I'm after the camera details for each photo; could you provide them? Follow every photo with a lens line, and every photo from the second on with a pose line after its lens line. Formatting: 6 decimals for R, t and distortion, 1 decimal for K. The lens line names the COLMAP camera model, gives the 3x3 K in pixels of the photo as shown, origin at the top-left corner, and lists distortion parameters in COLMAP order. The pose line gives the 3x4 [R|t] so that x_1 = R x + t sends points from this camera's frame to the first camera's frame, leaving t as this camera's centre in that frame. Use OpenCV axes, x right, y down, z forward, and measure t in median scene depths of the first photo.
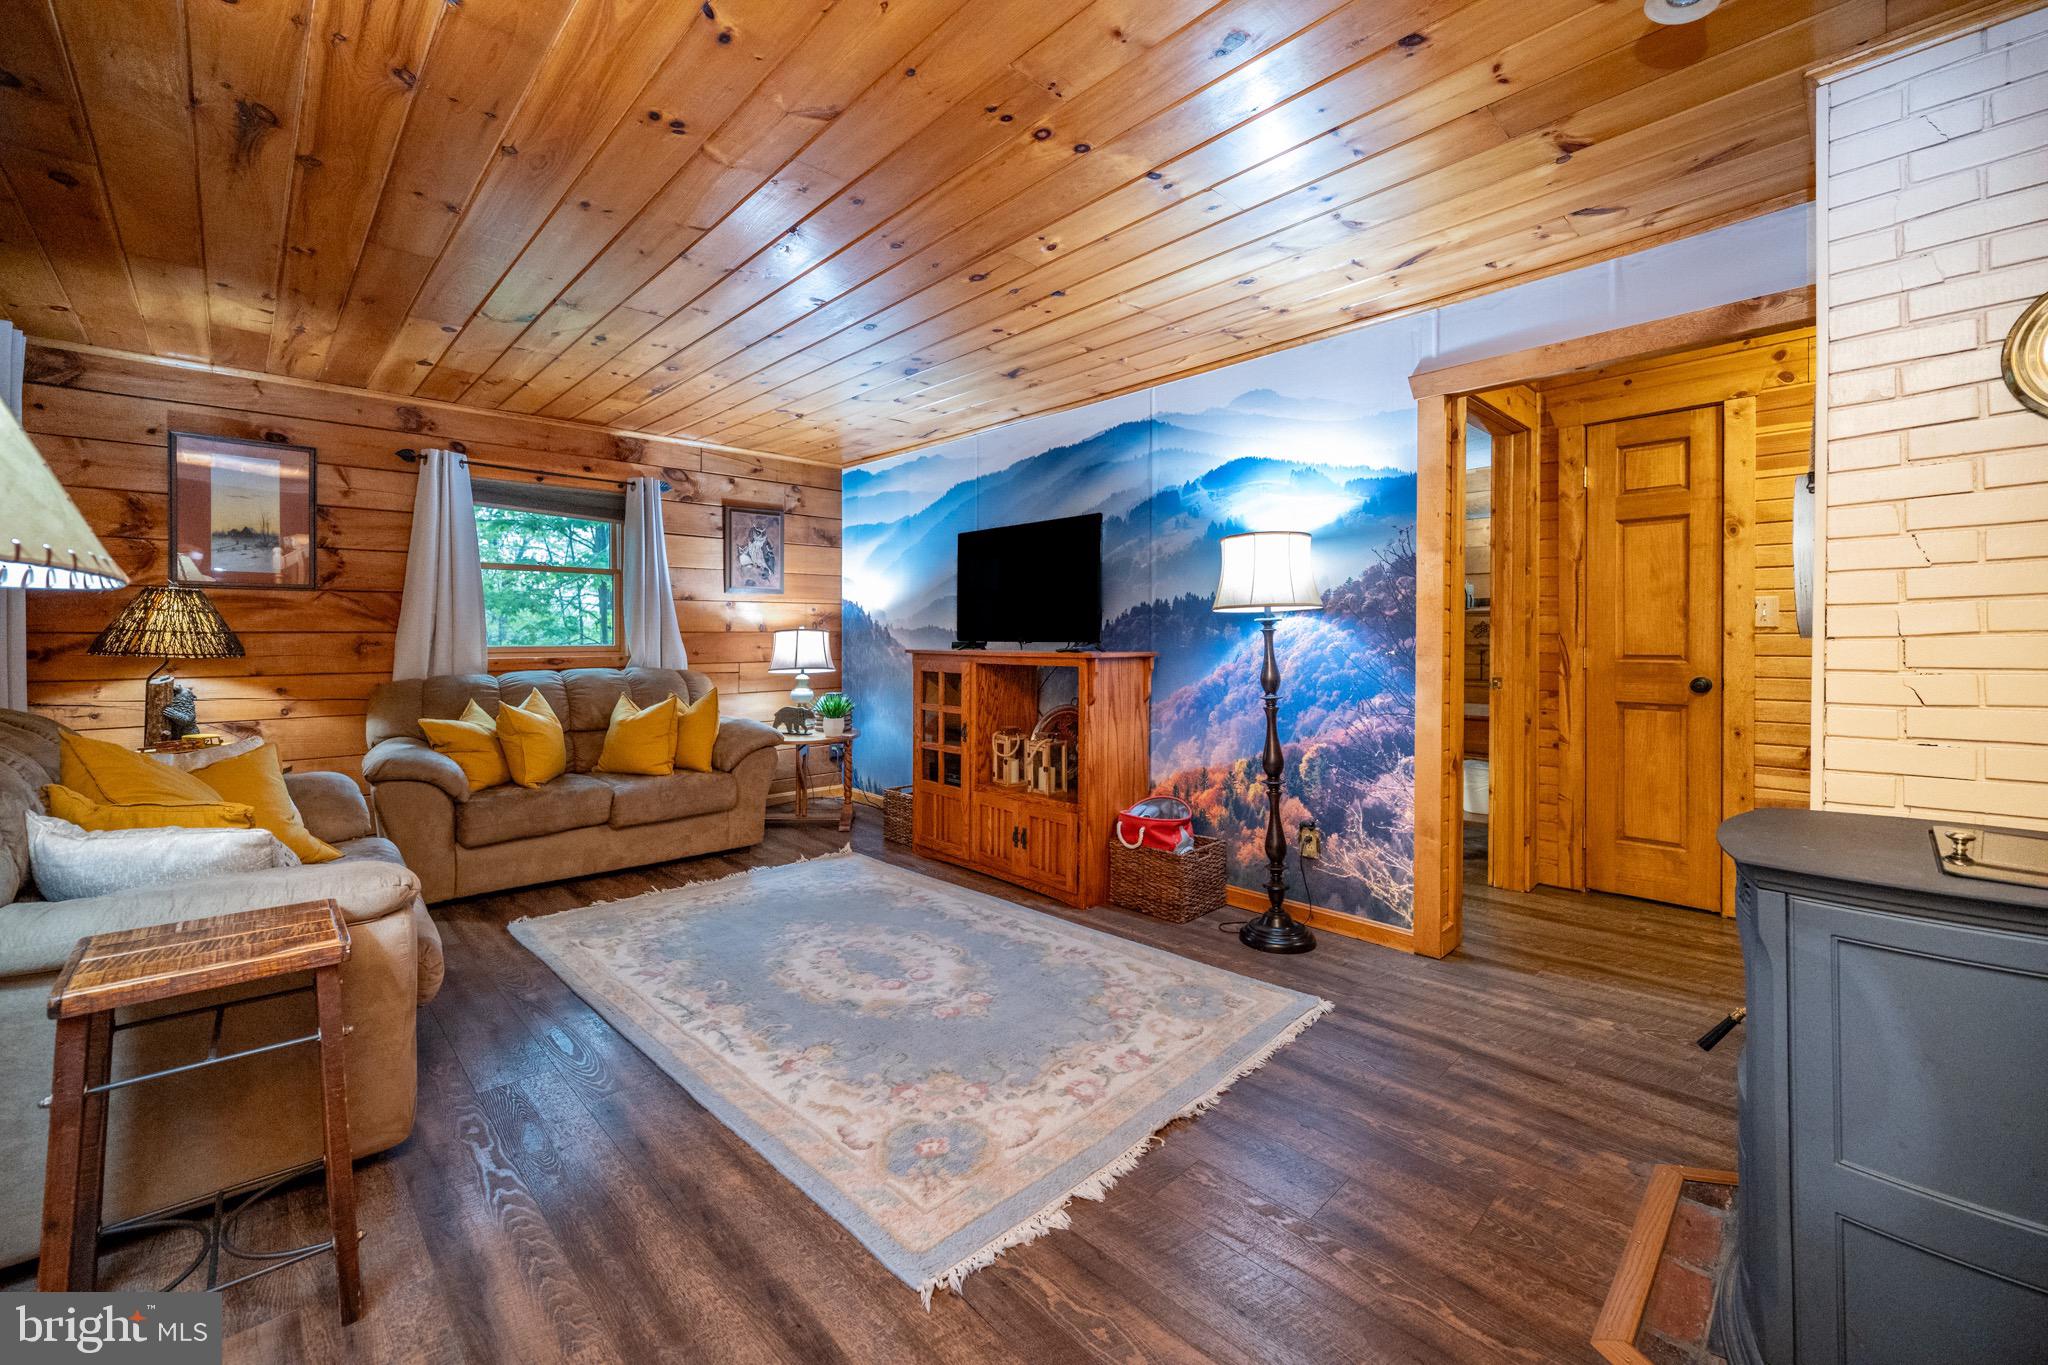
lens RADIAL K [[833.9, 0, 1037.0], [0, 833.9, 634.4], [0, 0, 1]] dist [-0.003451, -0.000462]
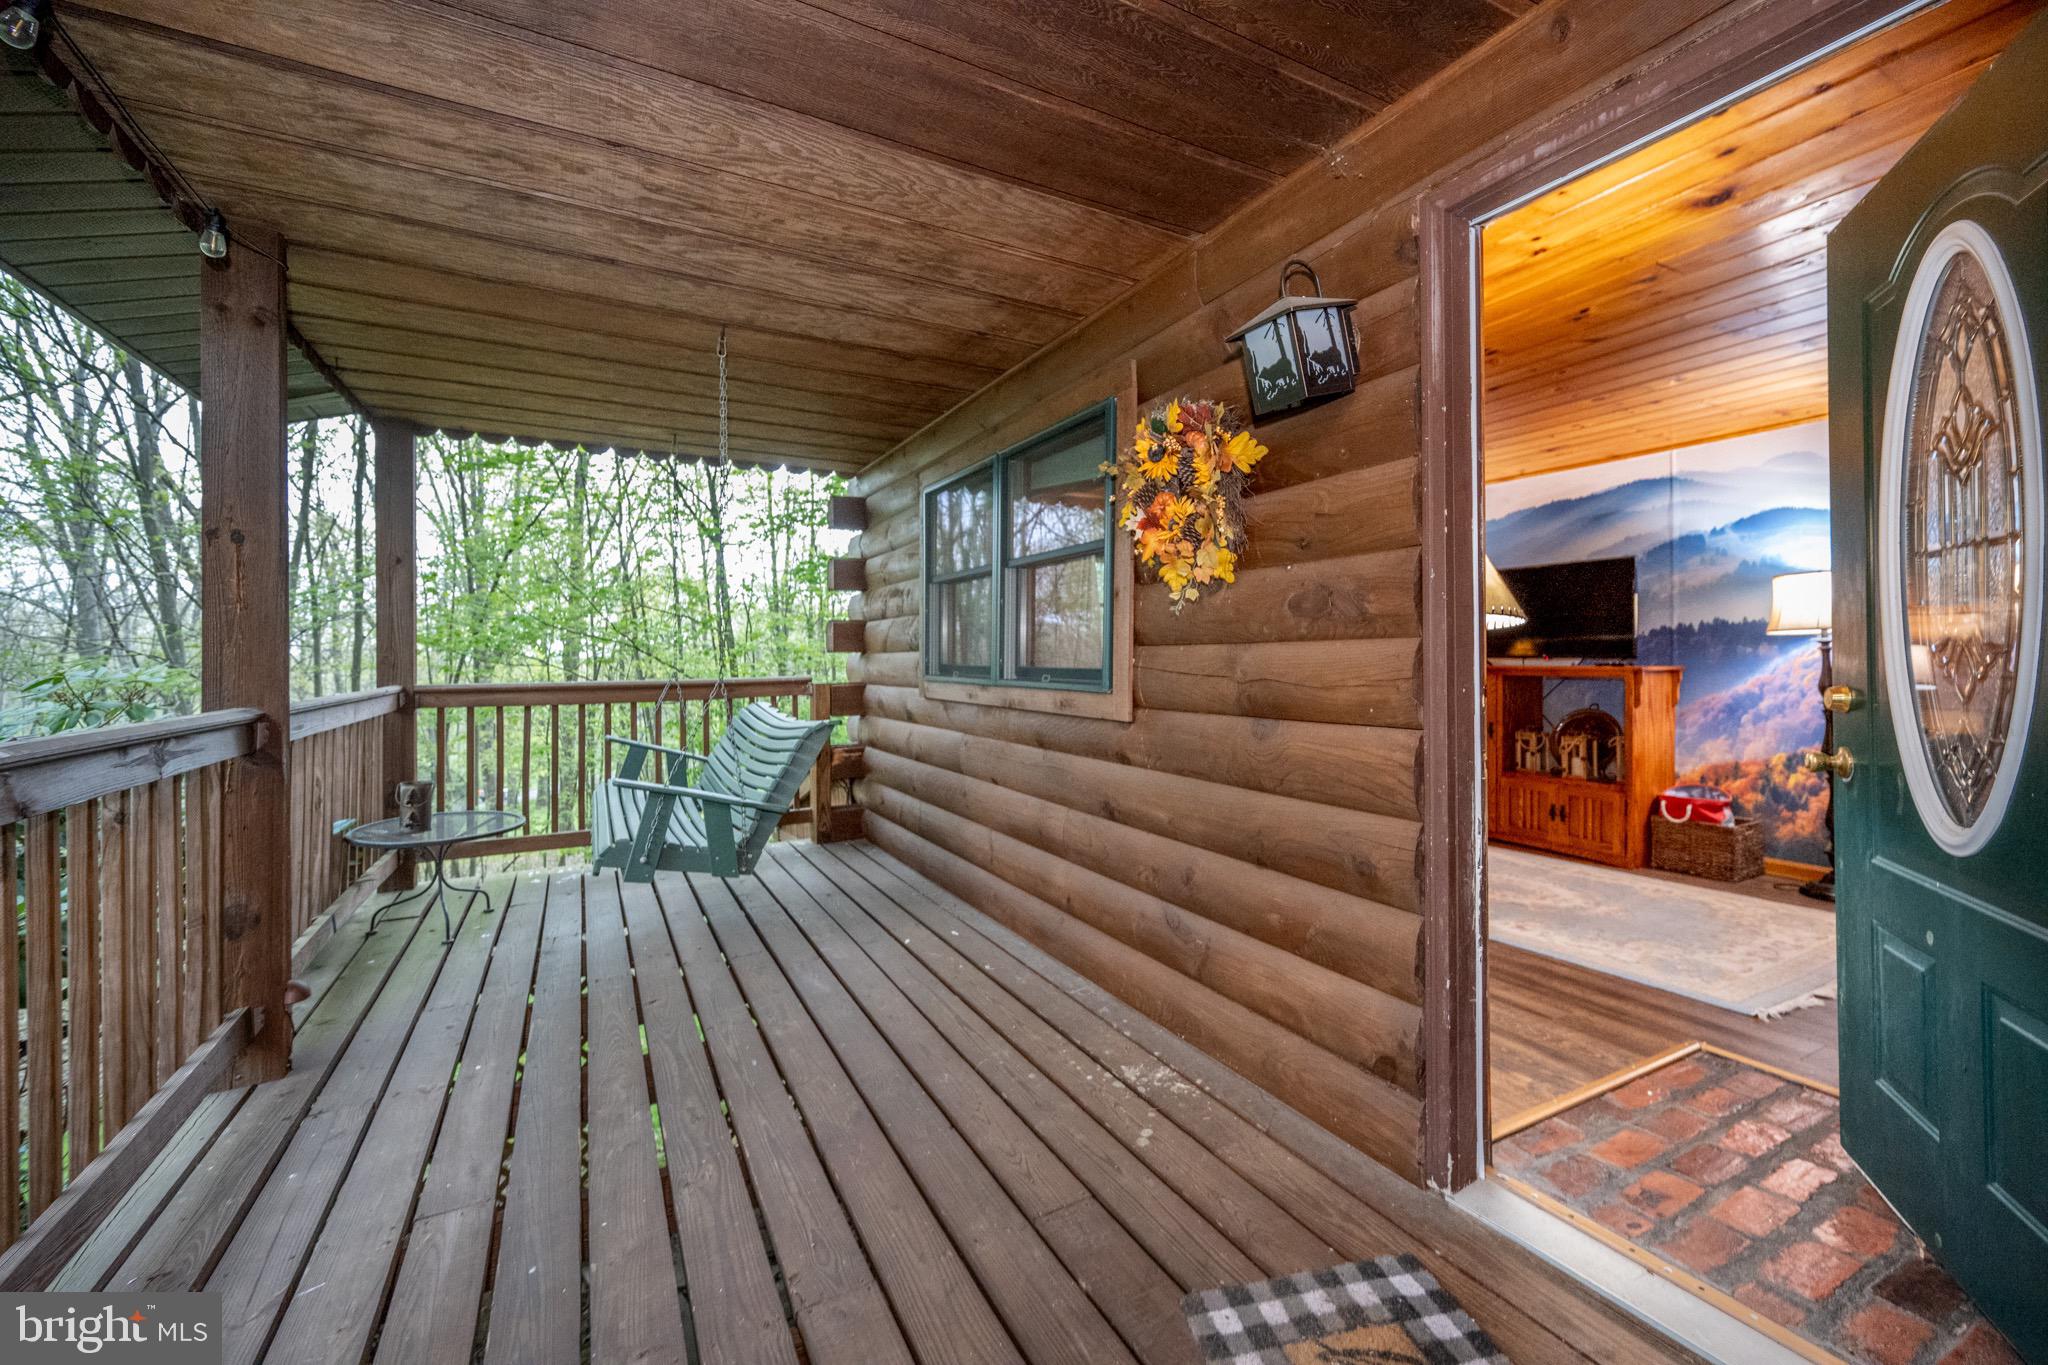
lens RADIAL K [[833.9, 0, 1033.7], [0, 833.9, 653.7], [0, 0, 1]] dist [-0.003451, -0.000462]
pose [[0.961509, -0.002300, -0.274762, -0.469105], [-0.000522, 0.999948, -0.010197, 0.016284], [0.274771, 0.009948, 0.961458, -0.467947]]
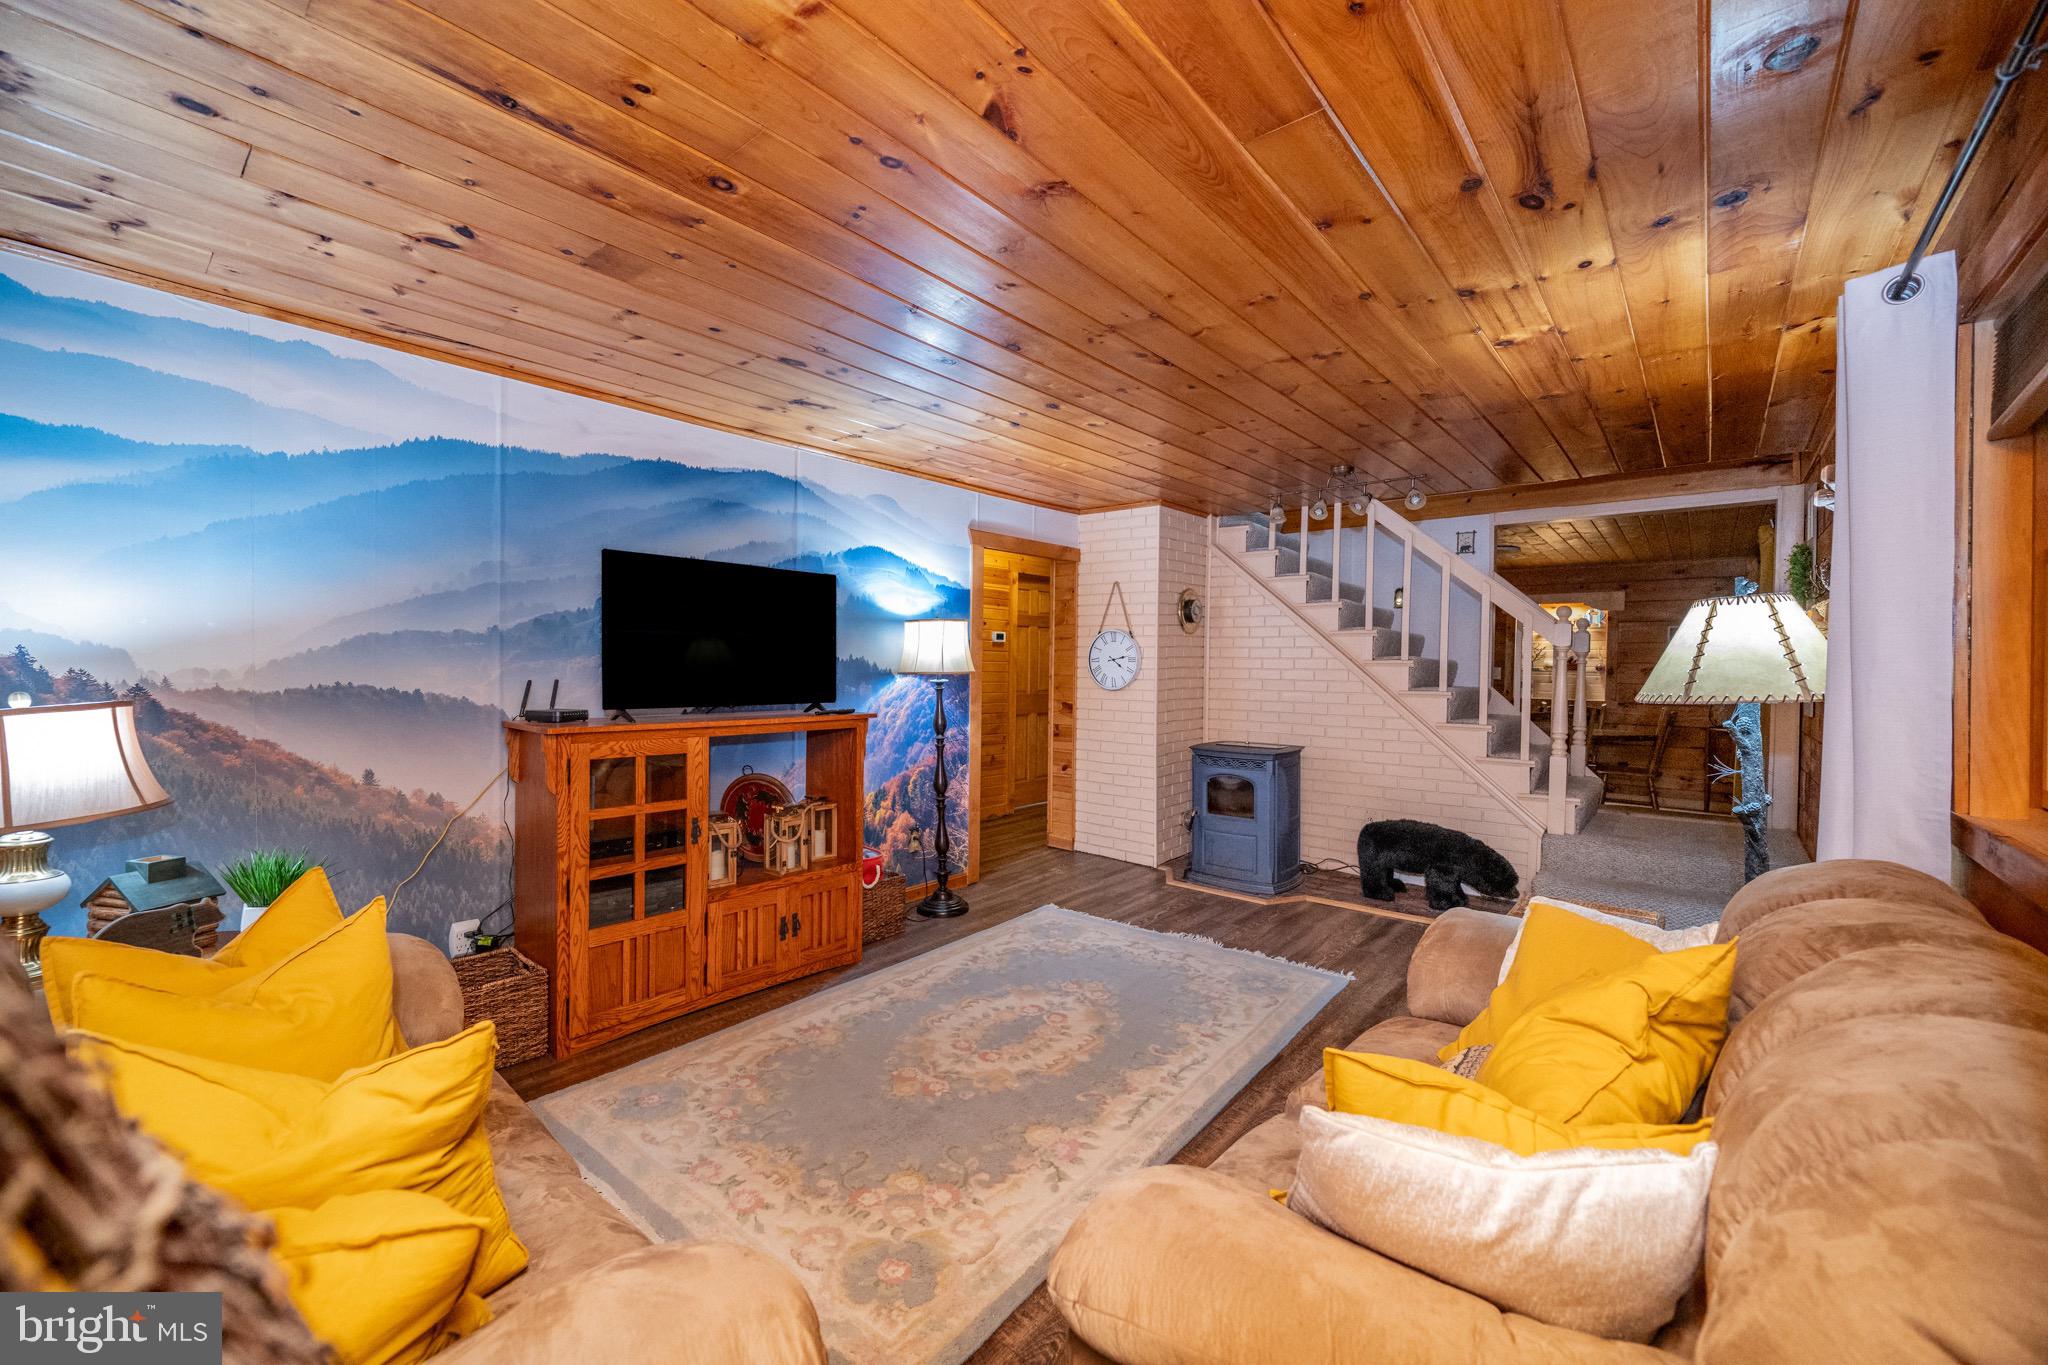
lens RADIAL K [[833.9, 0, 1029.6], [0, 833.9, 674.6], [0, 0, 1]] dist [-0.003451, -0.000462]
pose [[-0.119377, -0.012280, 0.992773, -0.995066], [-0.014664, 0.999836, 0.010604, -0.040276], [-0.992741, -0.013292, -0.119537, 0.918180]]
